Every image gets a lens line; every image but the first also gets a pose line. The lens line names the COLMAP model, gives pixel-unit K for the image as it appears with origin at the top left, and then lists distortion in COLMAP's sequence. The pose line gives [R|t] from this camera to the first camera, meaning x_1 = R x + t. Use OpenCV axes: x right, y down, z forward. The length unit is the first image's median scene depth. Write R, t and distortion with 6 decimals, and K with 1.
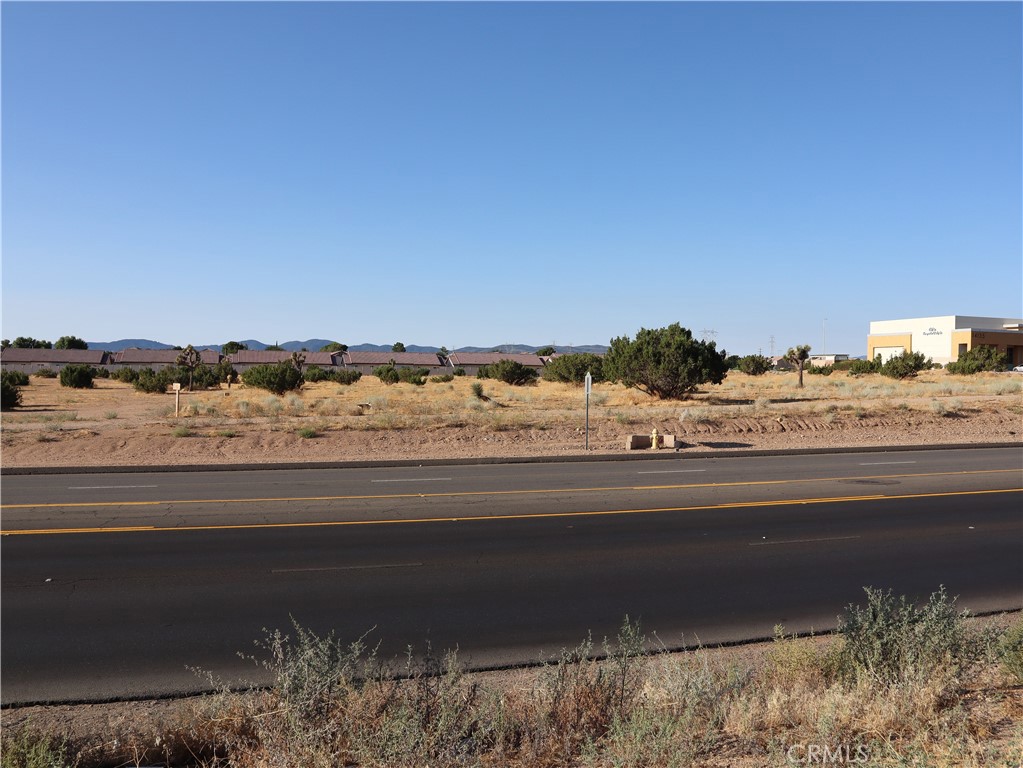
lens RADIAL K [[1017.5, 0, 528.8], [0, 1017.5, 362.3], [0, 0, 1]] dist [-0.107392, 0.000000]
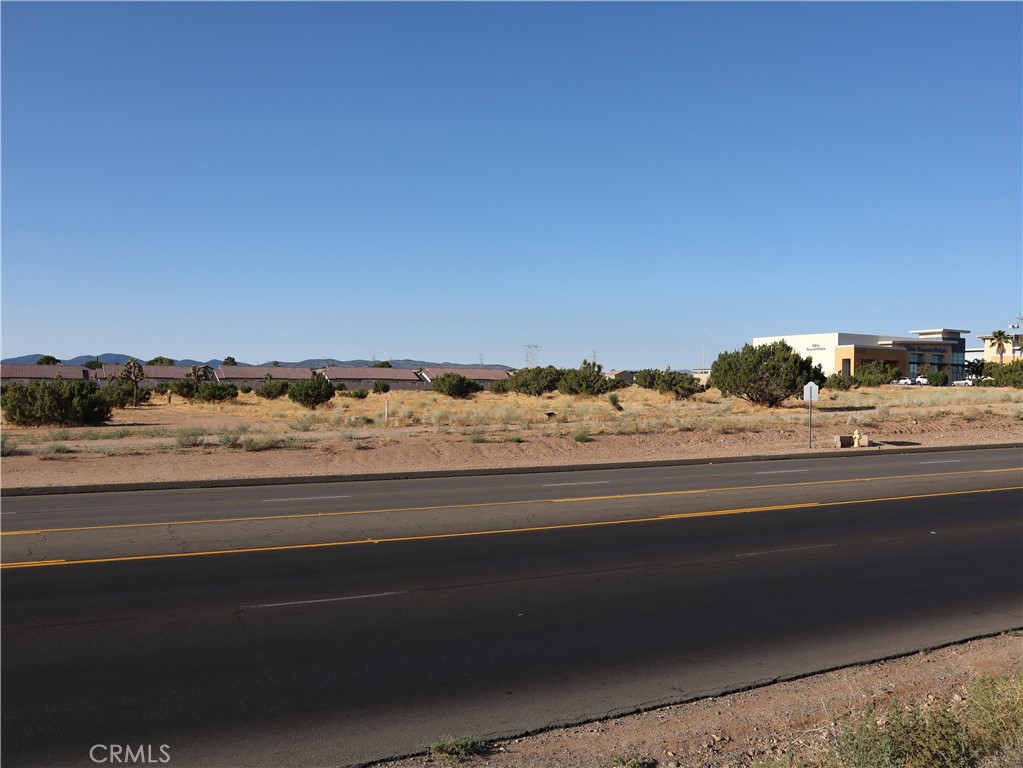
lens RADIAL K [[1017.5, 0, 519.3], [0, 1017.5, 384.8], [0, 0, 1]] dist [-0.107392, 0.000000]
pose [[0.984401, -0.003087, 0.175912, -0.217728], [0.001850, 0.999972, 0.007194, 0.001977], [-0.175929, -0.006757, 0.984380, -0.033584]]
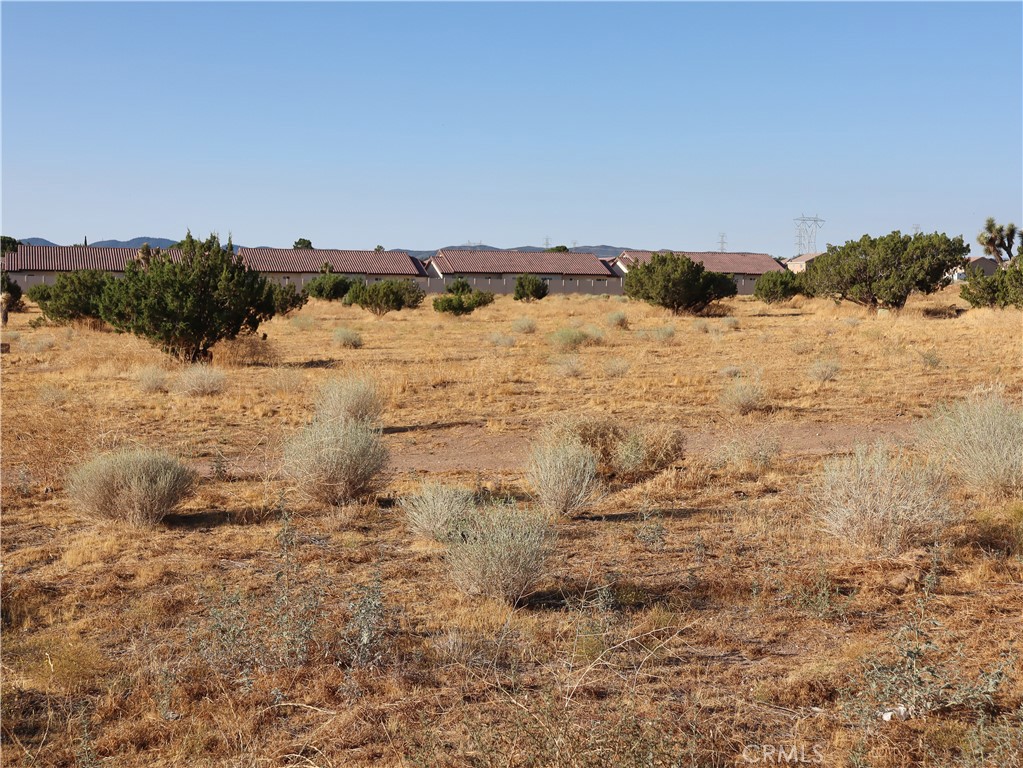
lens RADIAL K [[1619.3, 0, 514.8], [0, 1619.3, 382.4], [0, 0, 1]] dist [0.193187, 0.000000]
pose [[0.999893, -0.005743, 0.013443, -0.155906], [0.004833, 0.997758, 0.066746, 0.008038], [-0.013796, -0.066674, 0.997679, 0.508071]]
